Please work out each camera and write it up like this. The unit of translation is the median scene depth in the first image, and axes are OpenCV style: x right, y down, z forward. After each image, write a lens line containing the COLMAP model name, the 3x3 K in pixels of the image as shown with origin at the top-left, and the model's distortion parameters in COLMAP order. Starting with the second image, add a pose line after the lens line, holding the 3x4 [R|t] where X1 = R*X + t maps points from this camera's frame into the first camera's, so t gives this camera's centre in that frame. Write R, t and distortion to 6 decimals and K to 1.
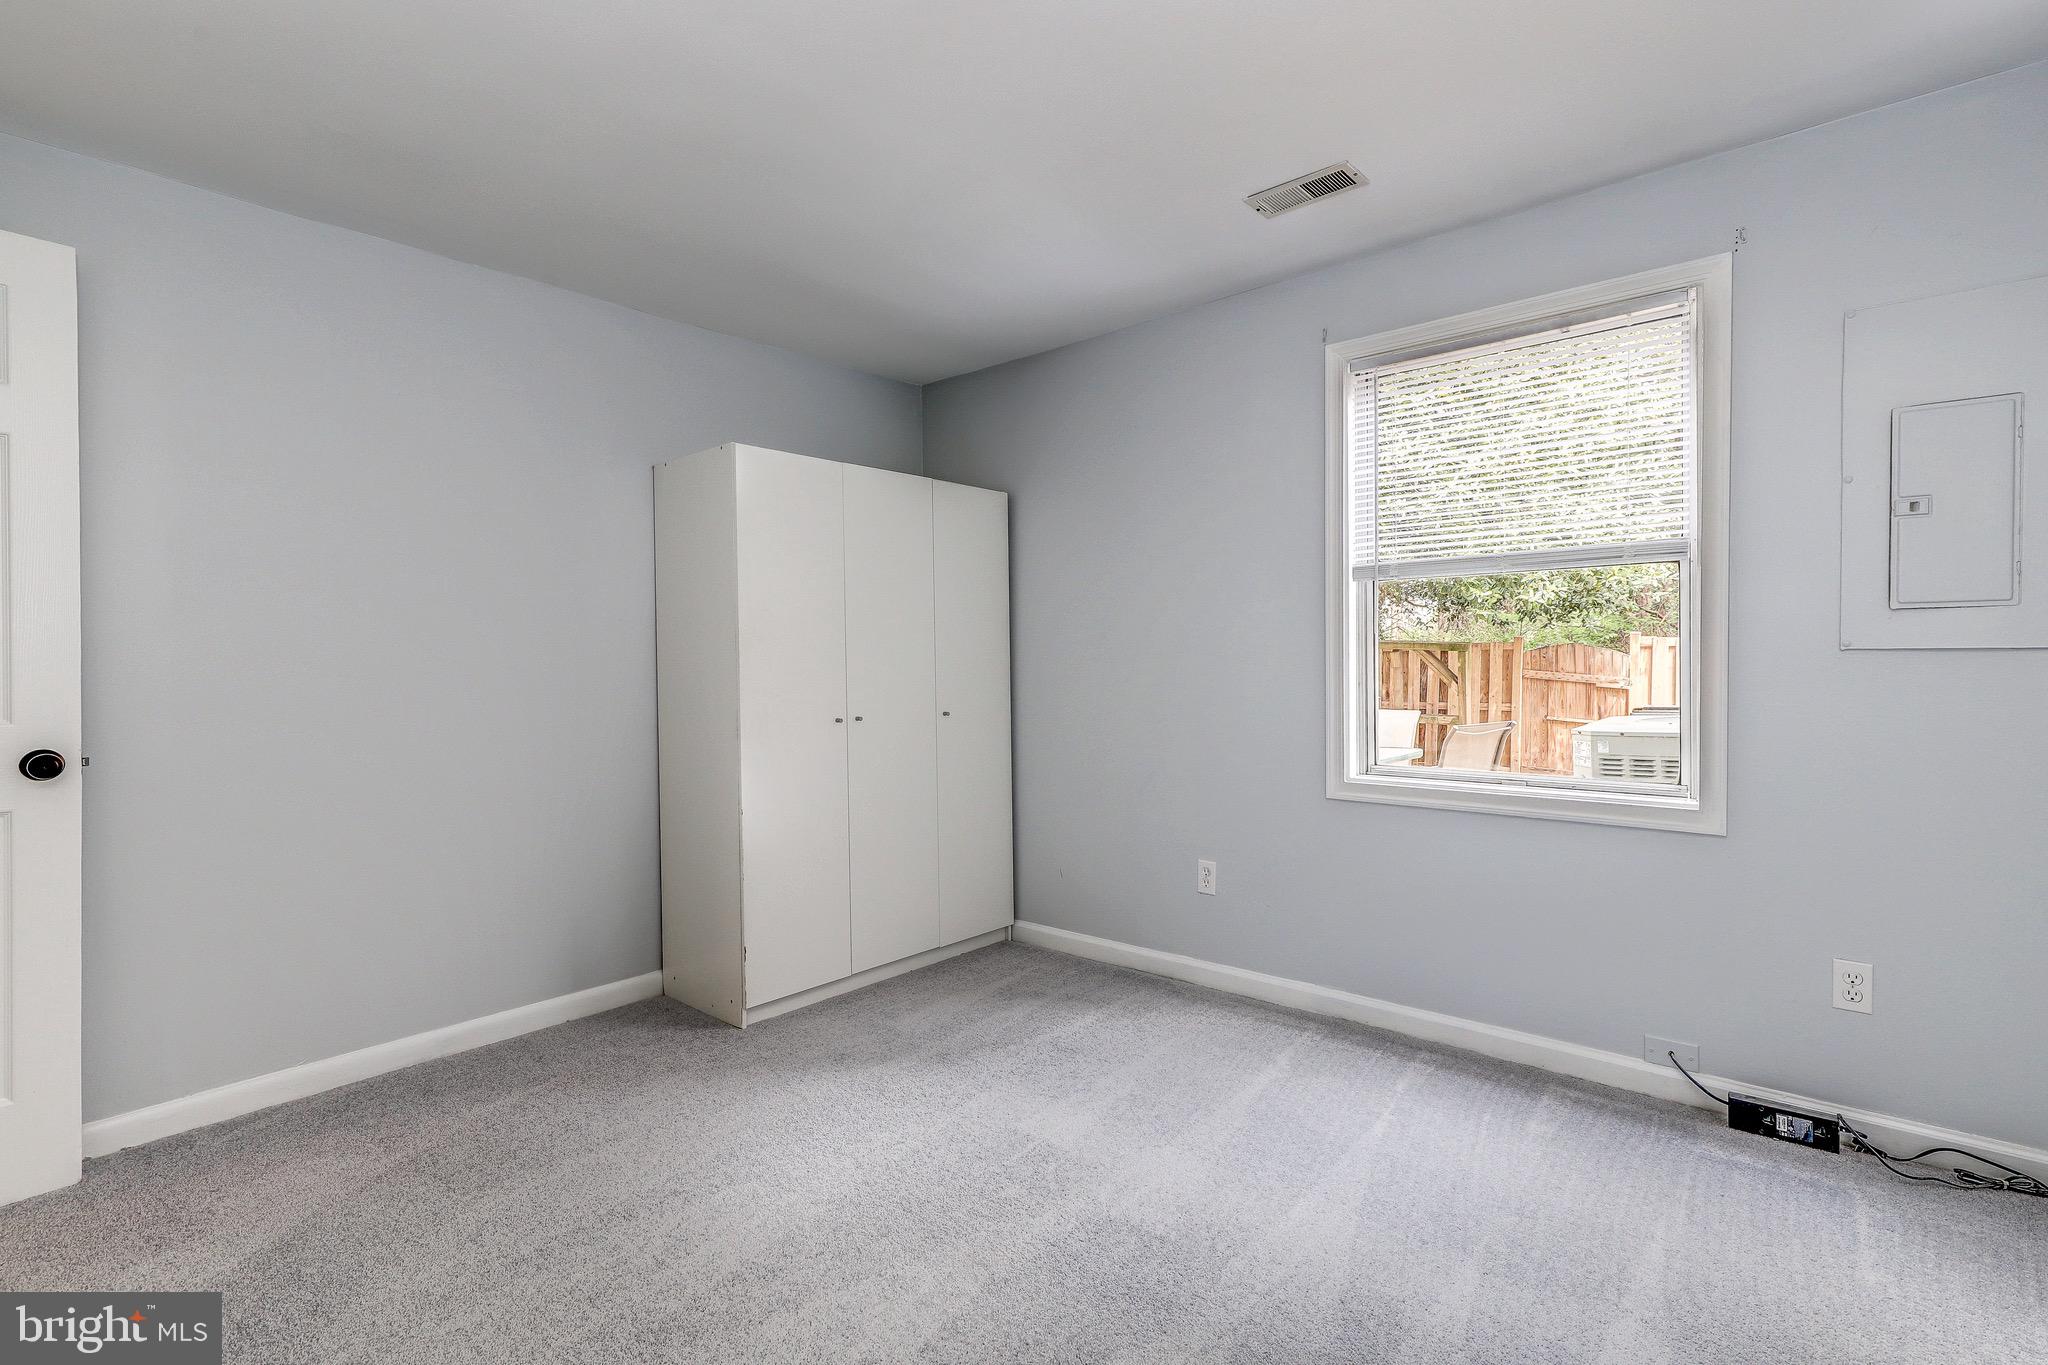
lens RADIAL K [[950.1, 0, 1028.2], [0, 950.1, 664.5], [0, 0, 1]] dist [0.011746, -0.000231]
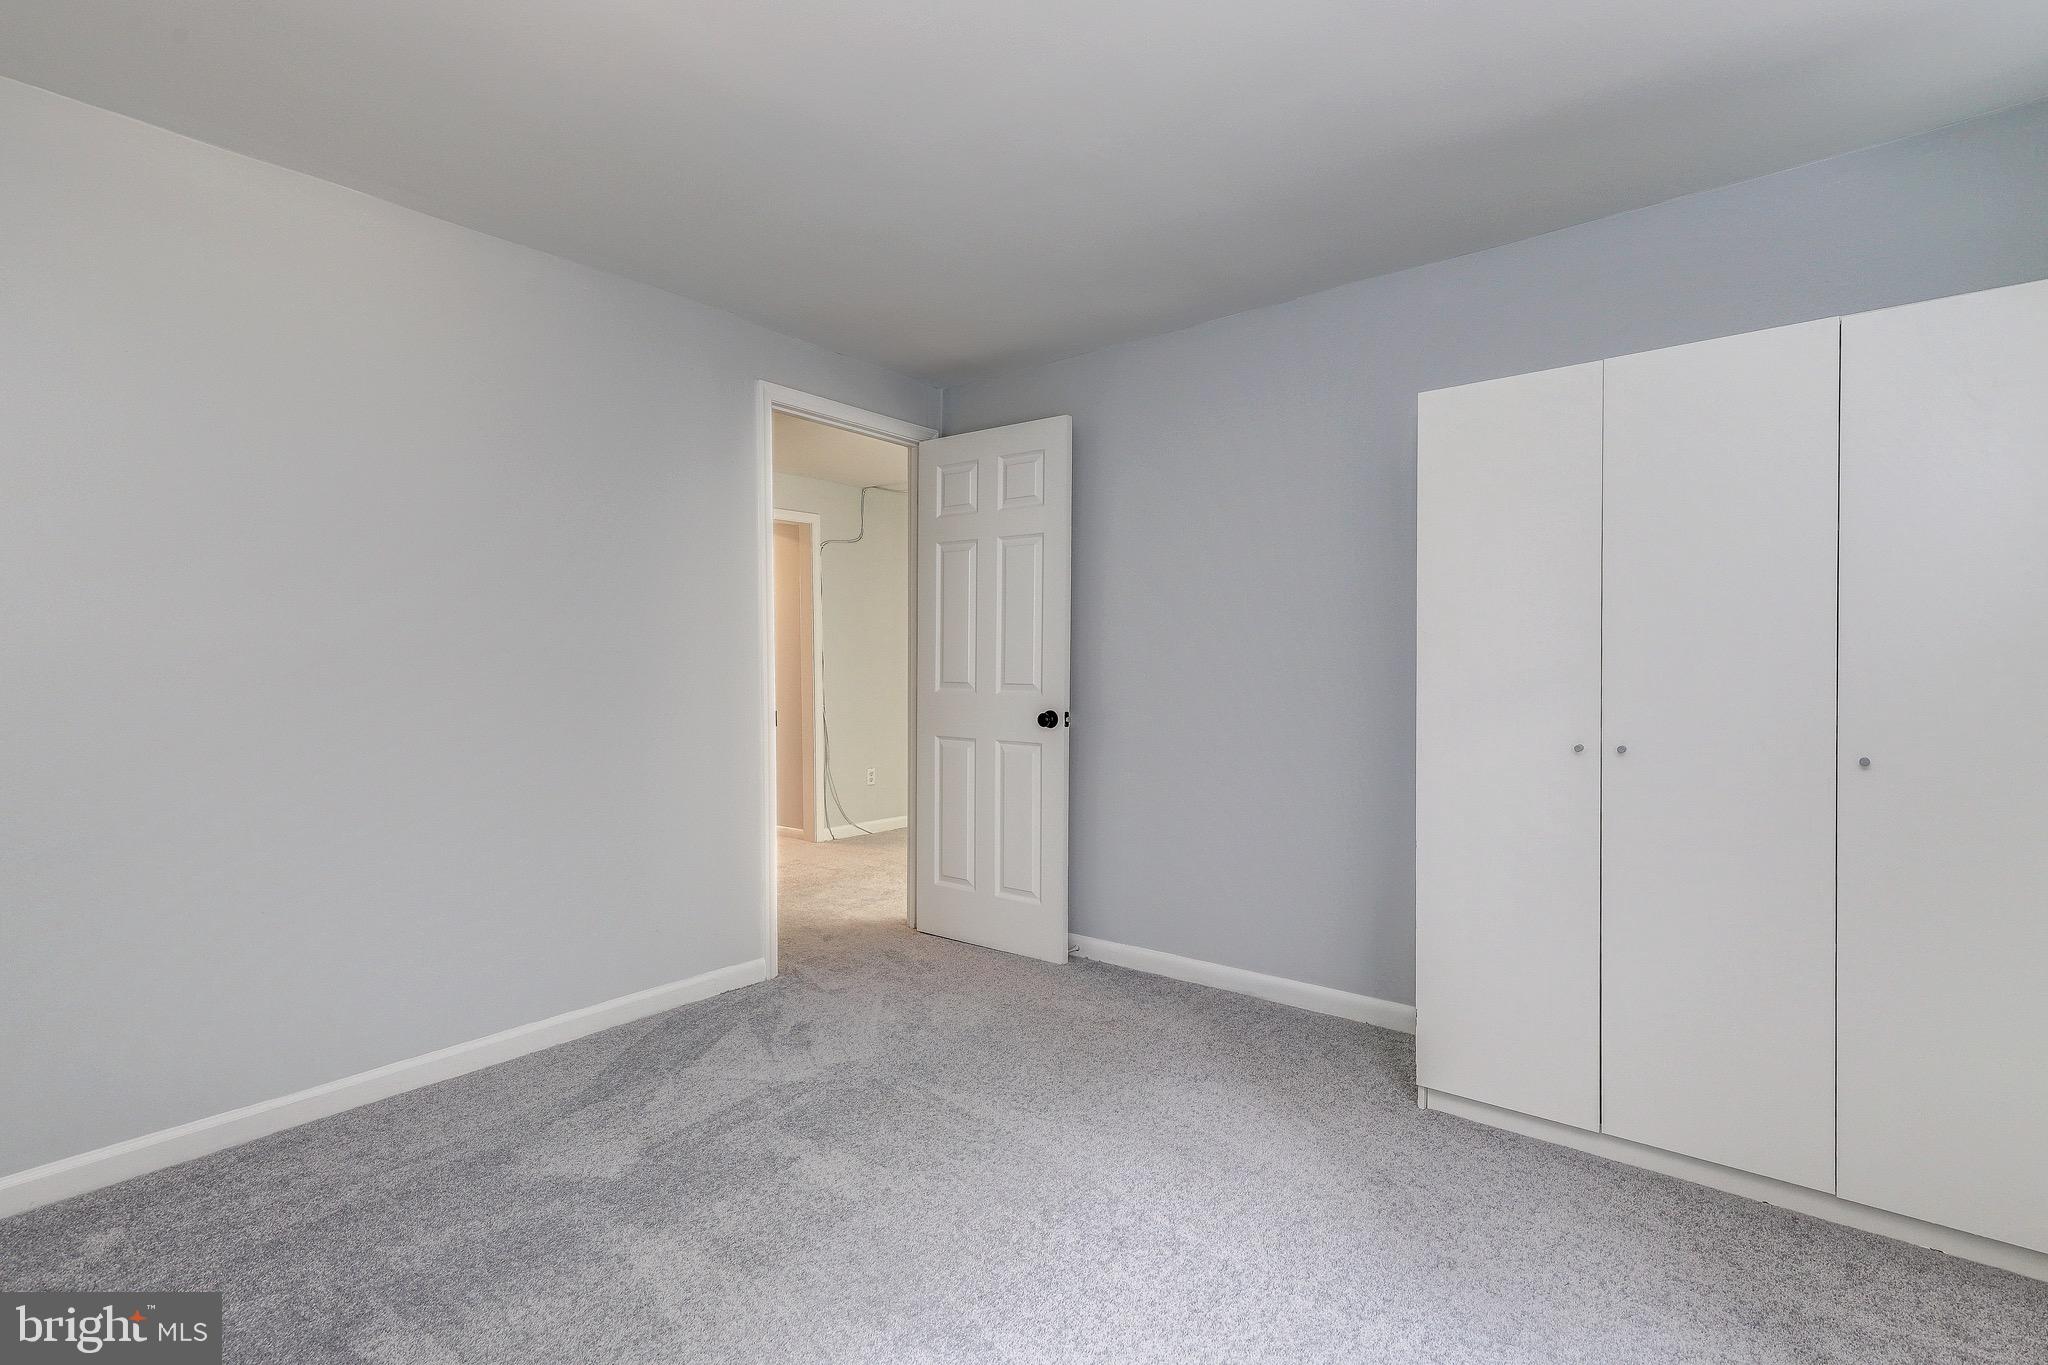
lens RADIAL K [[950.1, 0, 1028.2], [0, 950.1, 664.5], [0, 0, 1]] dist [0.011746, -0.000231]
pose [[0.049965, 0.006839, -0.998728, 0.501053], [-0.009284, 0.999937, 0.006383, -0.001852], [0.998708, 0.008953, 0.050025, 0.614591]]
